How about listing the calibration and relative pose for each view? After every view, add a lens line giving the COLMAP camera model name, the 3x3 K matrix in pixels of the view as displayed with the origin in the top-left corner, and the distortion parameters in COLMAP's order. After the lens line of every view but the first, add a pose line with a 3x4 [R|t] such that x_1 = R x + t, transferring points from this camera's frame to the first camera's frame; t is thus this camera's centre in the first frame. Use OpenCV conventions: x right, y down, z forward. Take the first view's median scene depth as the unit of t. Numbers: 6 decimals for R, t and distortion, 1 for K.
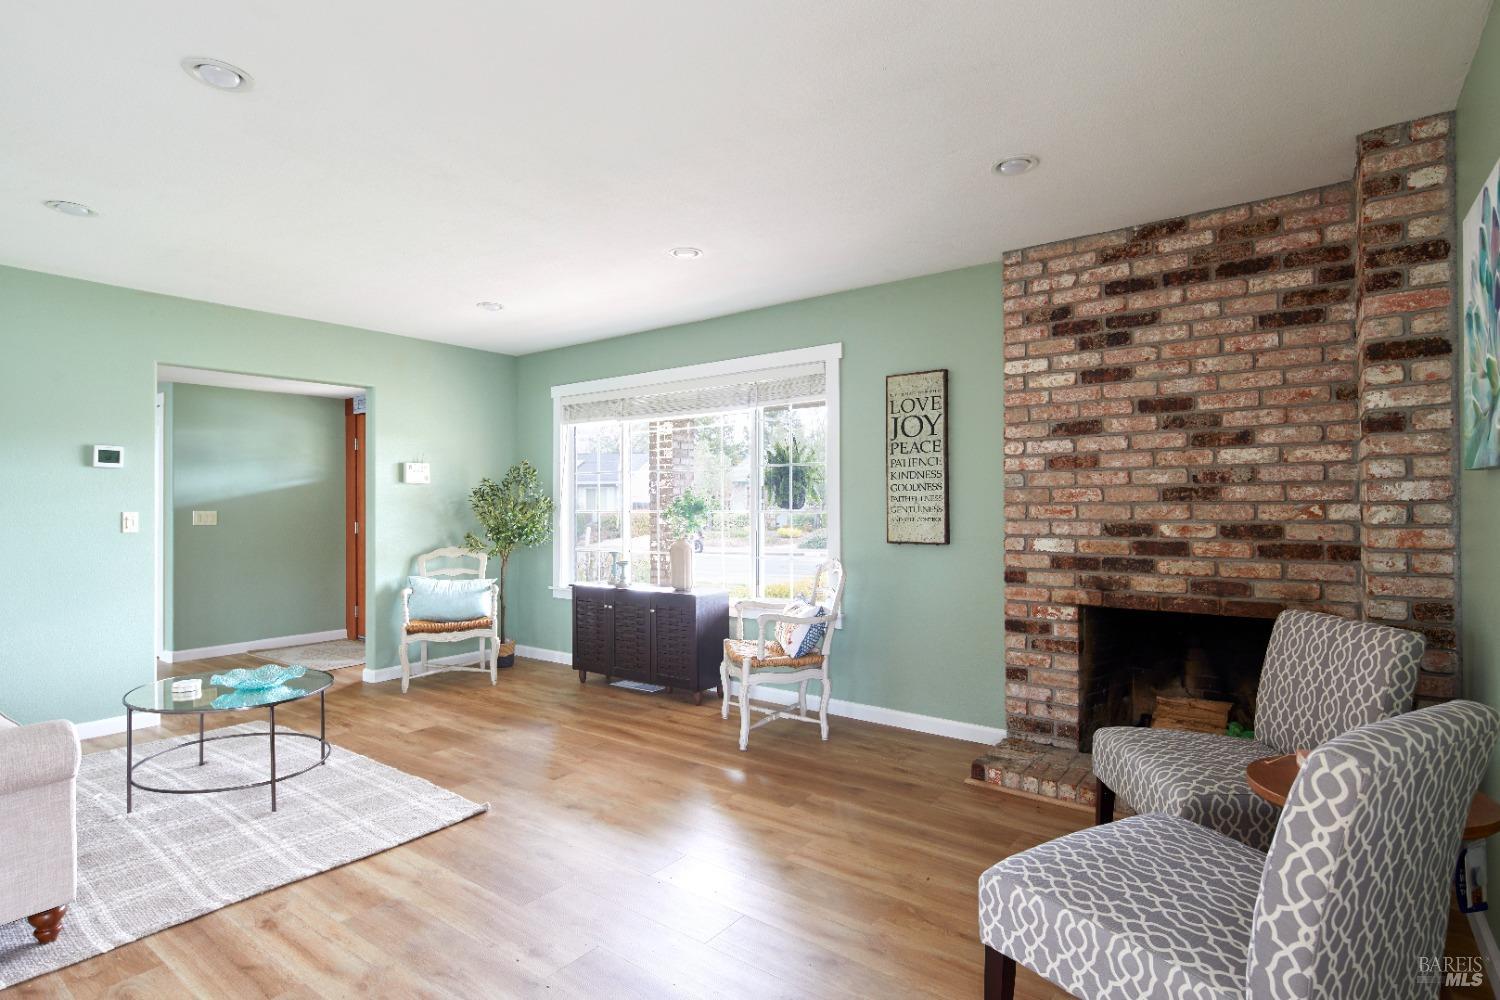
lens RADIAL K [[743.8, 0, 751.2], [0, 743.8, 503.4], [0, 0, 1]] dist [0.001848, -0.000038]
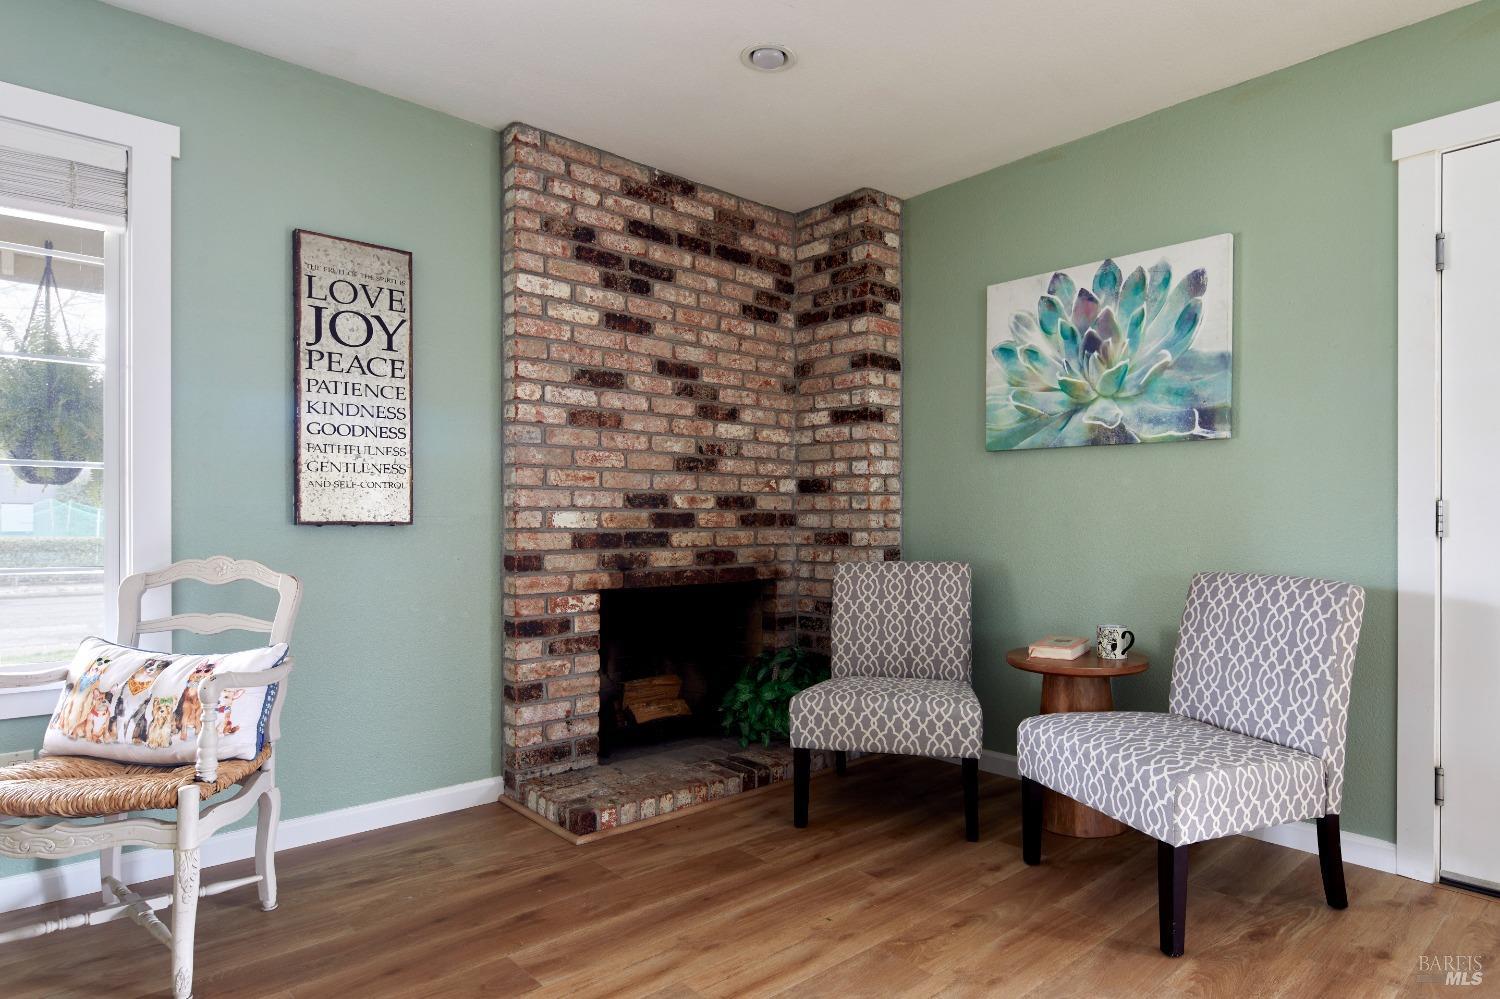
lens RADIAL K [[858.8, 0, 765.9], [0, 858.8, 524.4], [0, 0, 1]] dist [0.001573, -0.000008]
pose [[0.181315, 0.002571, 0.983422, -0.478587], [-0.005883, 0.999982, -0.001530, 0.062970], [-0.983407, -0.005508, 0.181327, 0.645623]]
